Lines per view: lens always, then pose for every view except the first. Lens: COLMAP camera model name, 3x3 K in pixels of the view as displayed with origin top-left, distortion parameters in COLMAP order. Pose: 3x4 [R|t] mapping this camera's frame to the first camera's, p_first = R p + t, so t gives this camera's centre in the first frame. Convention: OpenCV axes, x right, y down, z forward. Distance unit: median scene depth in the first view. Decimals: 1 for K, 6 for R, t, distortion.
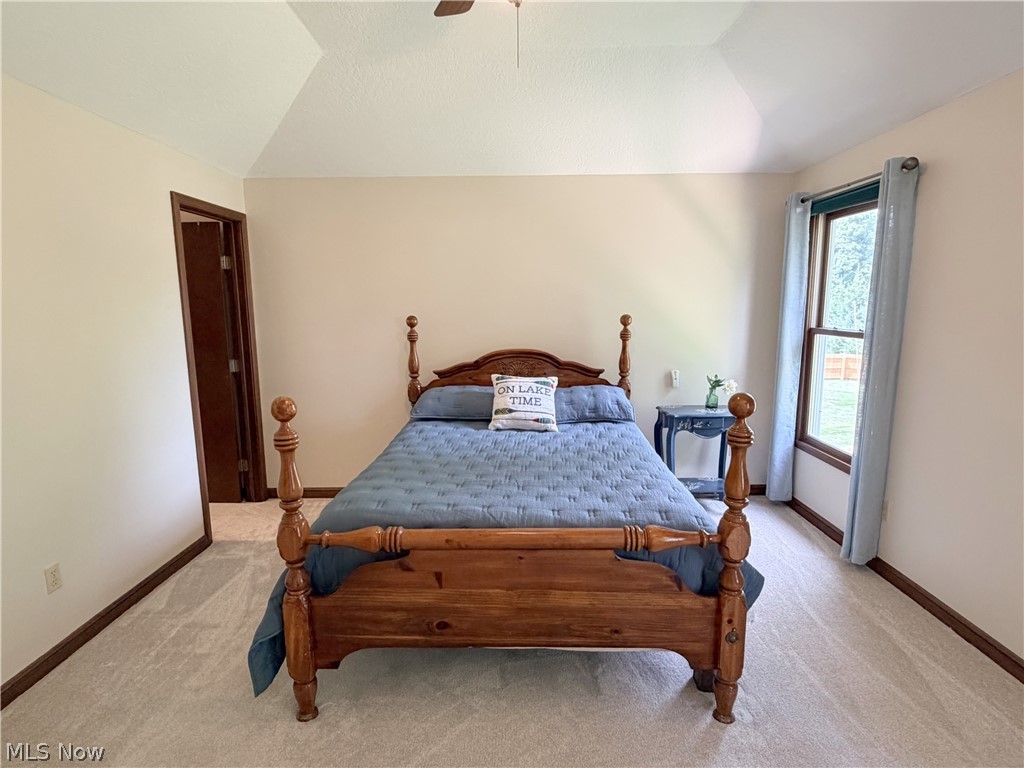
lens RADIAL K [[554.7, 0, 512.0], [0, 554.7, 384.0], [0, 0, 1]] dist [0.001619, -0.000190]
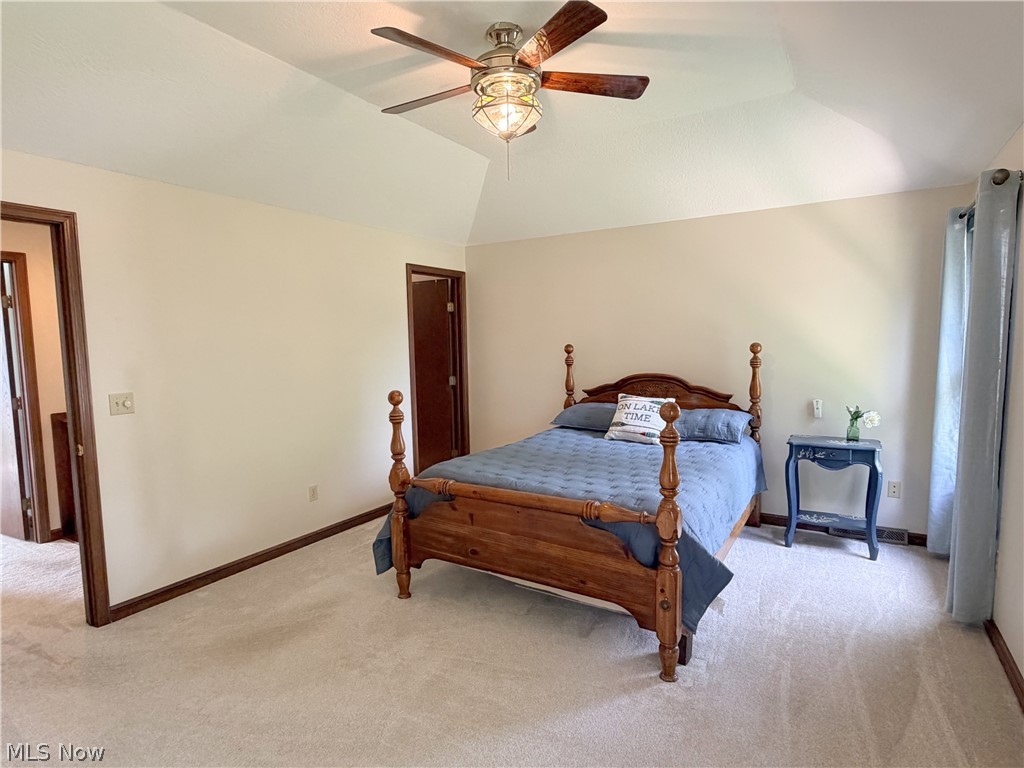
lens RADIAL K [[554.7, 0, 512.0], [0, 554.7, 384.0], [0, 0, 1]] dist [0.001619, -0.000190]
pose [[0.857323, 0.035530, -0.513552, 0.395871], [-0.065325, 0.997059, -0.040072, 0.025855], [0.510618, 0.067902, 0.857122, -0.131651]]
